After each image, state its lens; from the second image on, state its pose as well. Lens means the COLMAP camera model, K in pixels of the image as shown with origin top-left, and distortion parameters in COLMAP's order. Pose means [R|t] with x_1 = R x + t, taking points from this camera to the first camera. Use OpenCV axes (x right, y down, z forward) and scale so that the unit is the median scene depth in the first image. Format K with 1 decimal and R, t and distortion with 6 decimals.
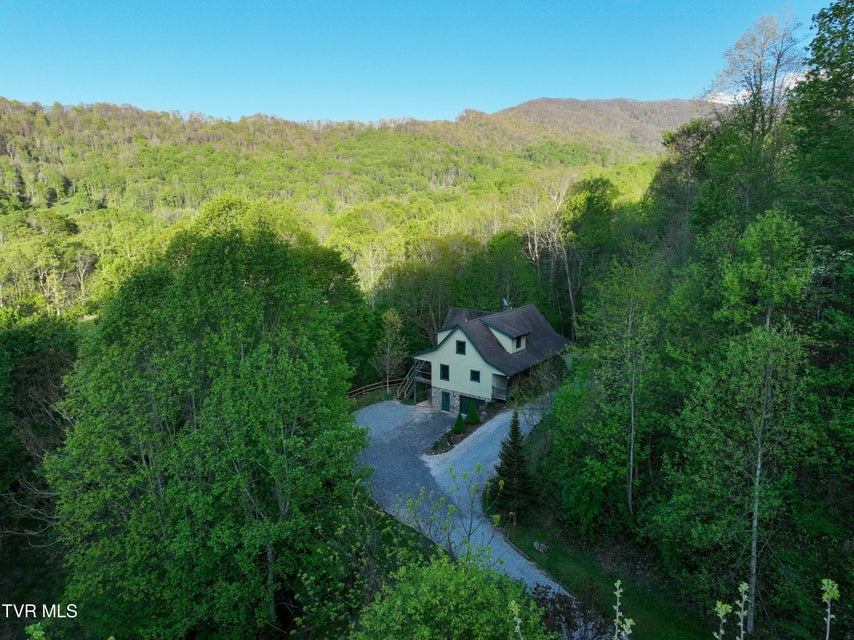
lens RADIAL K [[592.9, 0, 428.5], [0, 592.9, 318.5], [0, 0, 1]] dist [-0.005684, 0.020893]
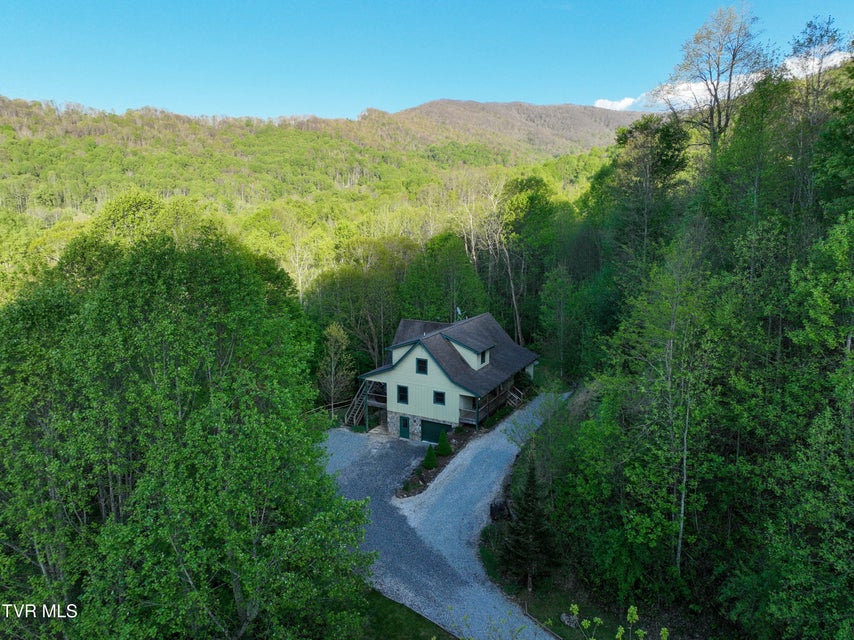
lens RADIAL K [[592.9, 0, 427.7], [0, 592.9, 318.5], [0, 0, 1]] dist [-0.005684, 0.020893]
pose [[0.987390, -0.028417, 0.155738, -0.058973], [0.028350, 0.999595, 0.002648, -0.019716], [-0.155750, 0.001801, 0.987795, 0.105236]]
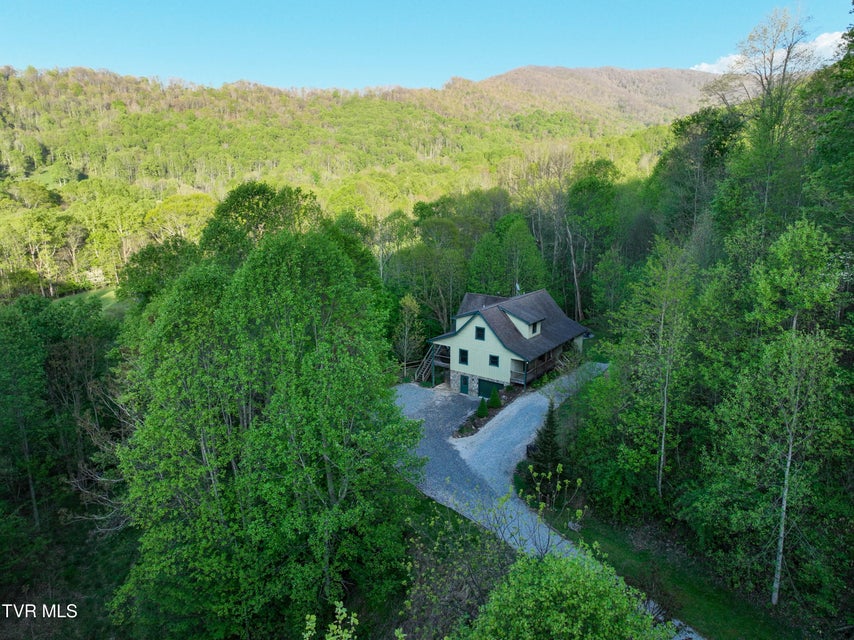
lens RADIAL K [[592.9, 0, 429.0], [0, 592.9, 319.4], [0, 0, 1]] dist [-0.005684, 0.020893]
pose [[0.999663, -0.001383, 0.025935, -0.050661], [0.000062, 0.998706, 0.050854, -0.023197], [-0.025971, -0.050835, 0.998369, -0.027503]]
